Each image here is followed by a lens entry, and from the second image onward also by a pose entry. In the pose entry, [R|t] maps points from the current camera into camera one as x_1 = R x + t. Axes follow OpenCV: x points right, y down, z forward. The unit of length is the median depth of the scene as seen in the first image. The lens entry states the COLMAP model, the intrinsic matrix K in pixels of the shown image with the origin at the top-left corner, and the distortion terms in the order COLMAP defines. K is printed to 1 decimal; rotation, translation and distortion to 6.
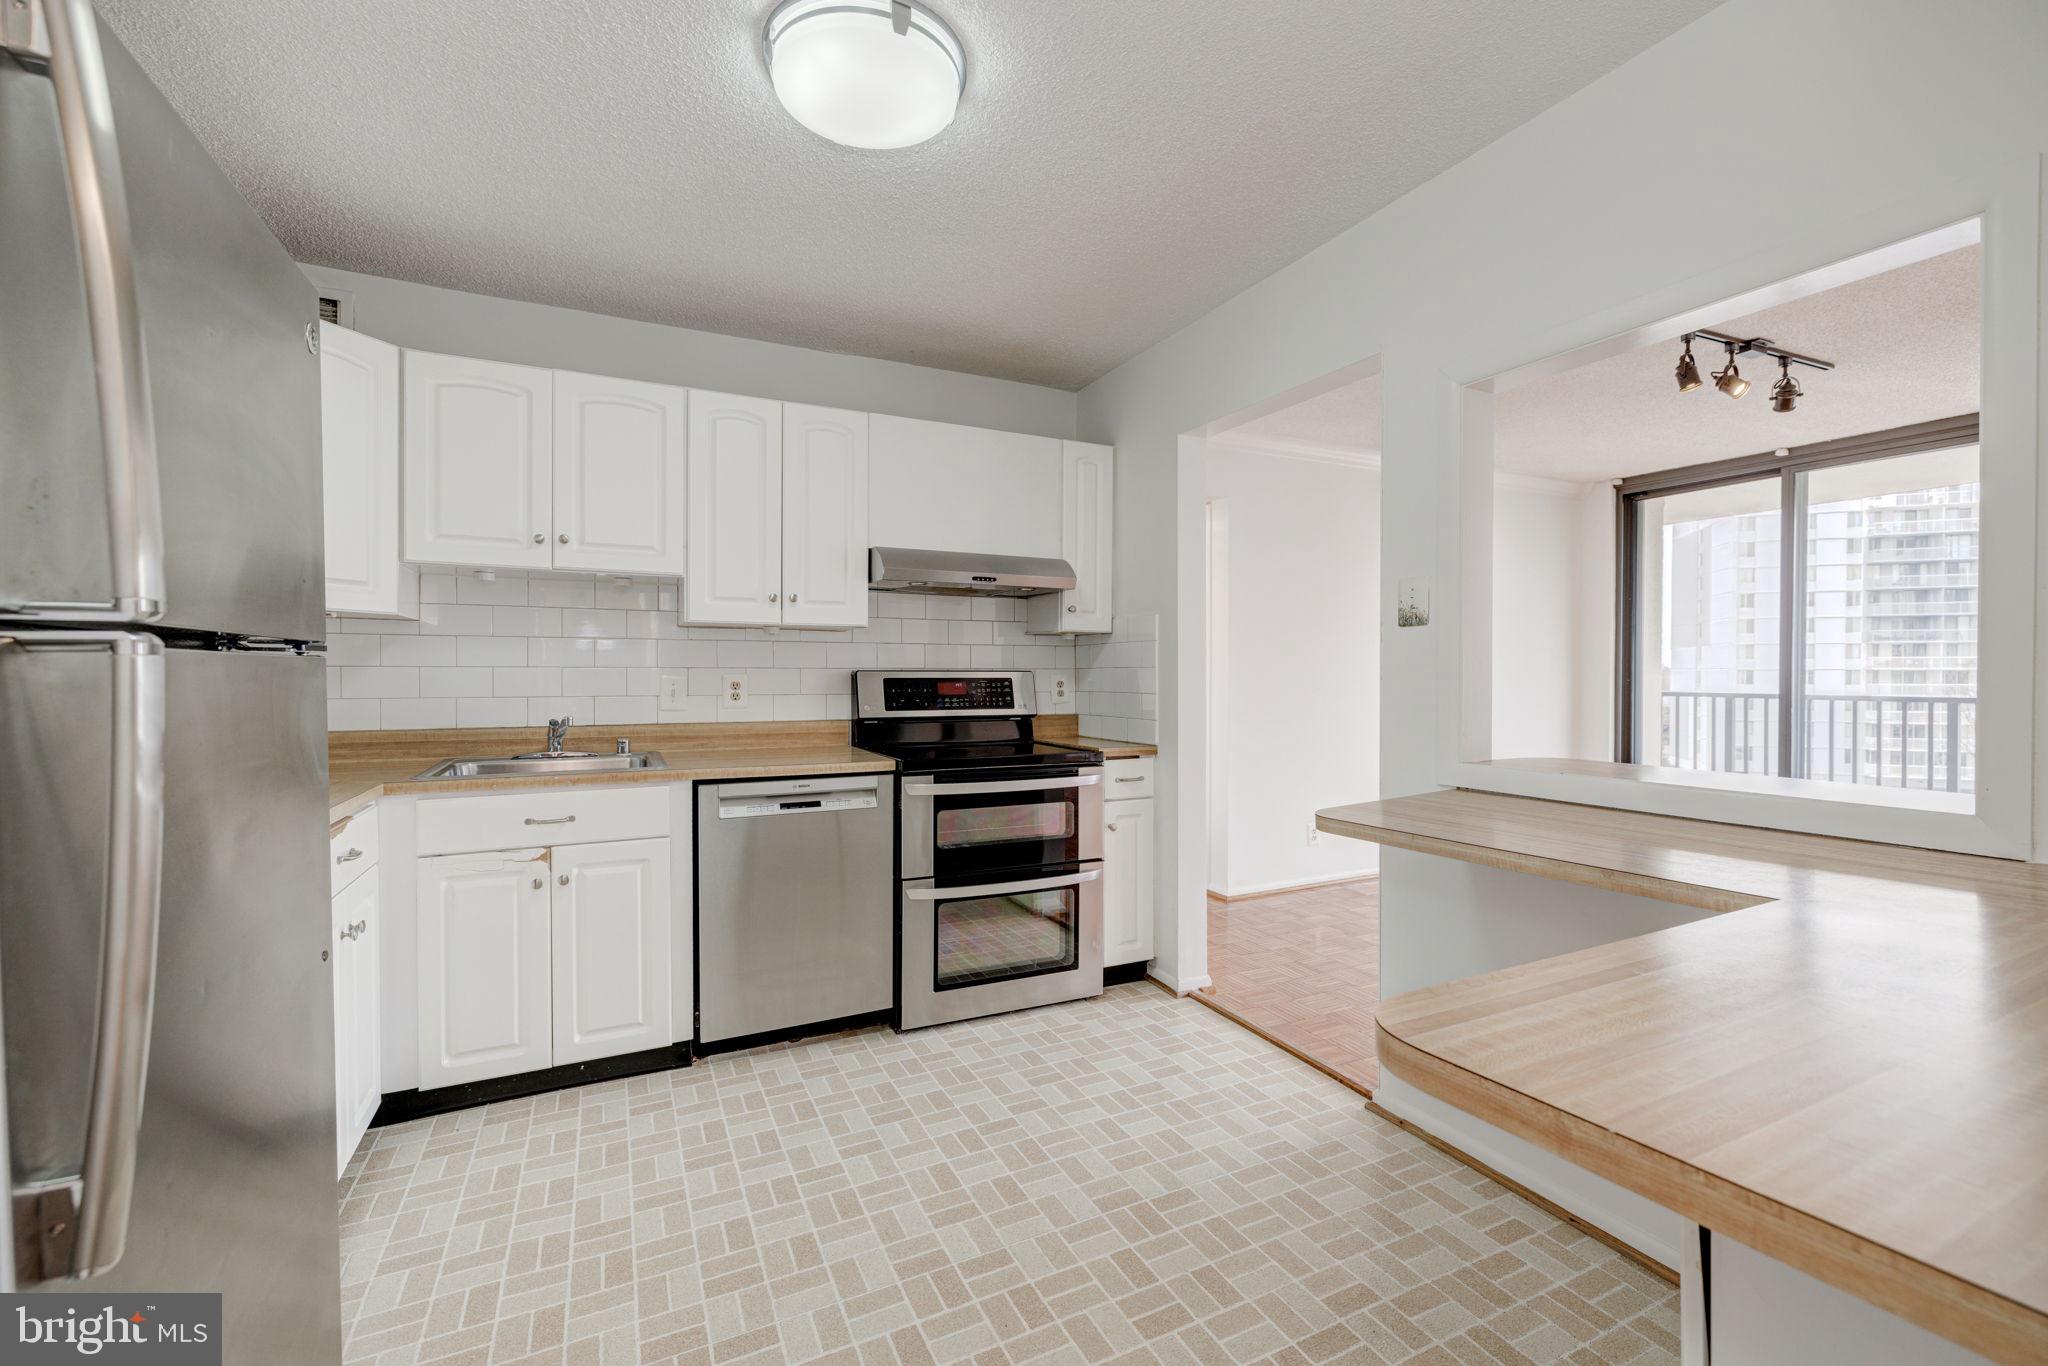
lens RADIAL K [[861.6, 0, 1022.5], [0, 861.6, 701.1], [0, 0, 1]] dist [0.002535, -0.000161]
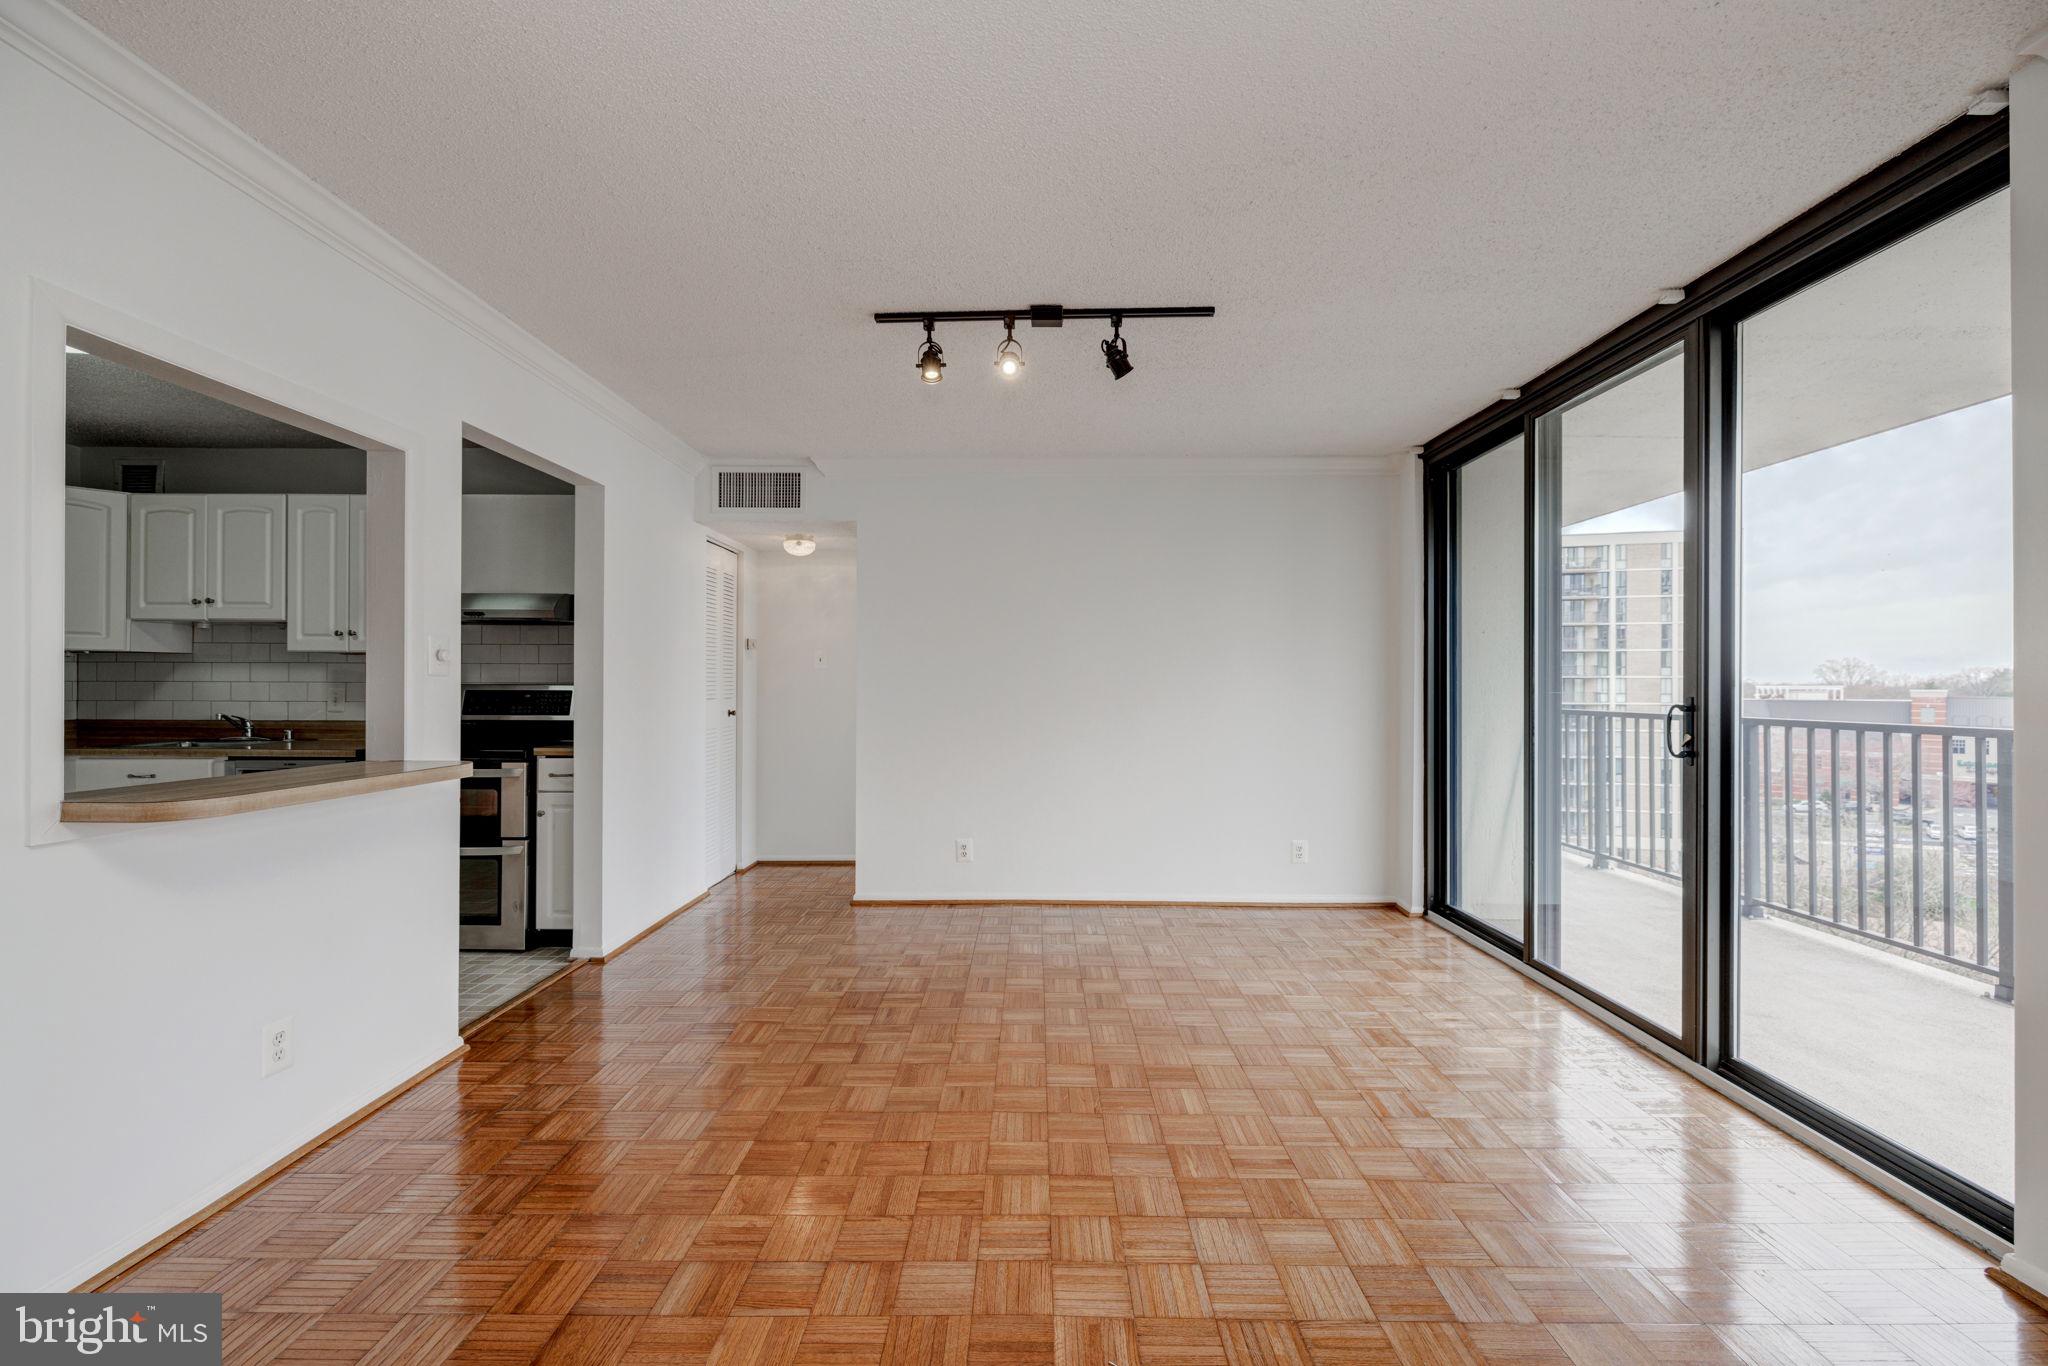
lens RADIAL K [[859.6, 0, 1032.3], [0, 859.6, 681.3], [0, 0, 1]] dist [0.003561, -0.000919]
pose [[0.891607, -0.004617, -0.452786, 1.157305], [-0.016048, 0.998998, -0.041788, 0.001530], [0.452525, 0.044525, 0.890640, 0.210258]]
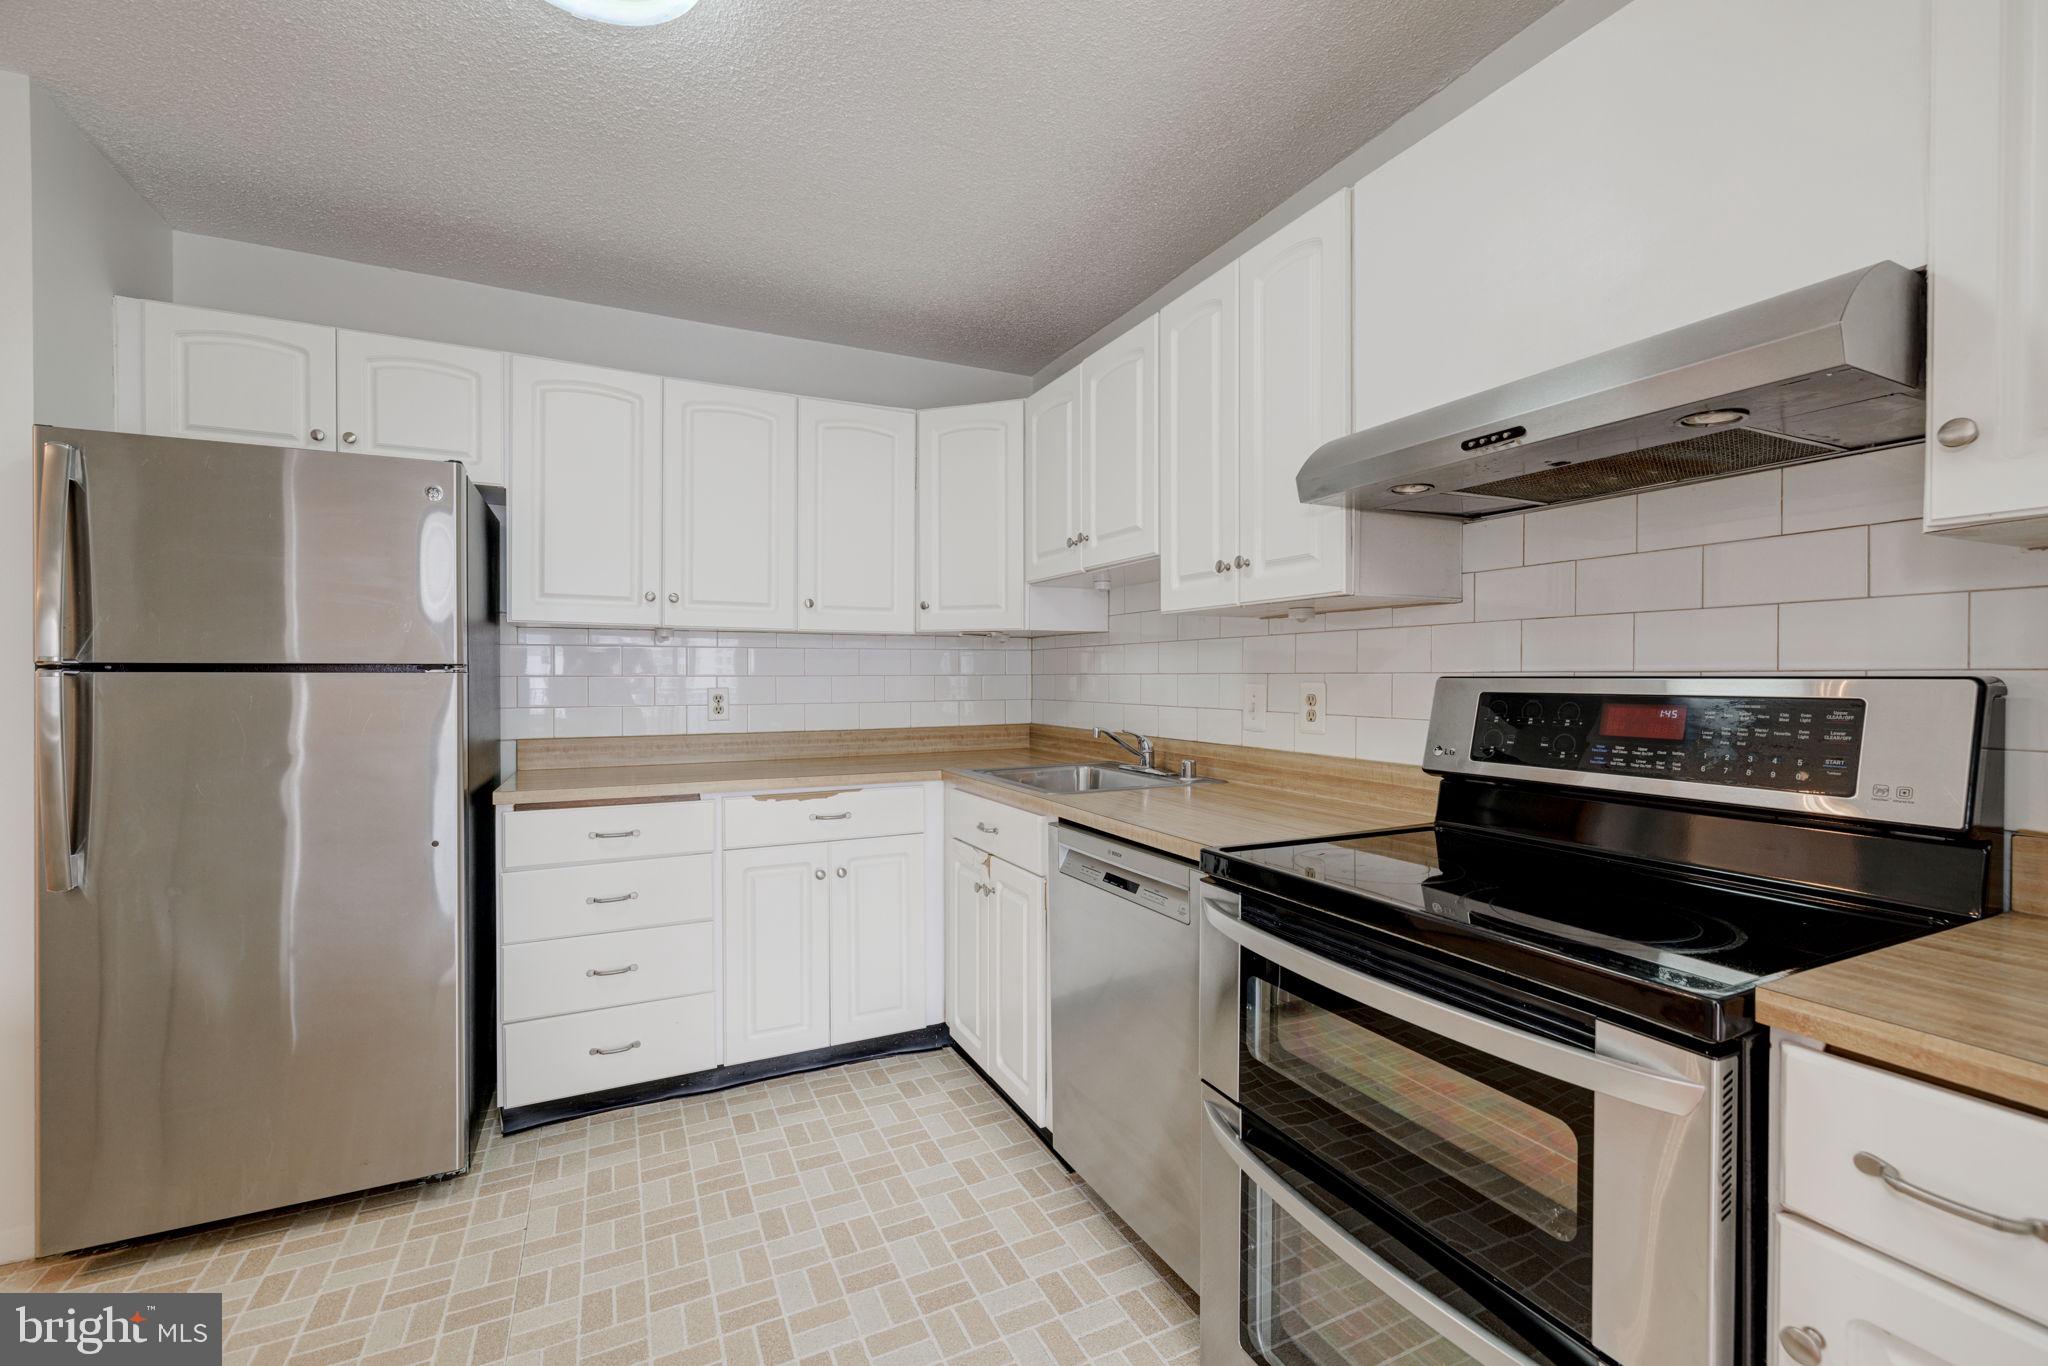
lens RADIAL K [[861.6, 0, 1036.6], [0, 861.6, 698.1], [0, 0, 1]] dist [0.002535, -0.000161]
pose [[0.002908, 0.025194, -0.999678, 0.304007], [-0.029220, 0.999258, 0.025098, -0.026969], [0.999569, 0.029138, 0.003642, 0.719920]]
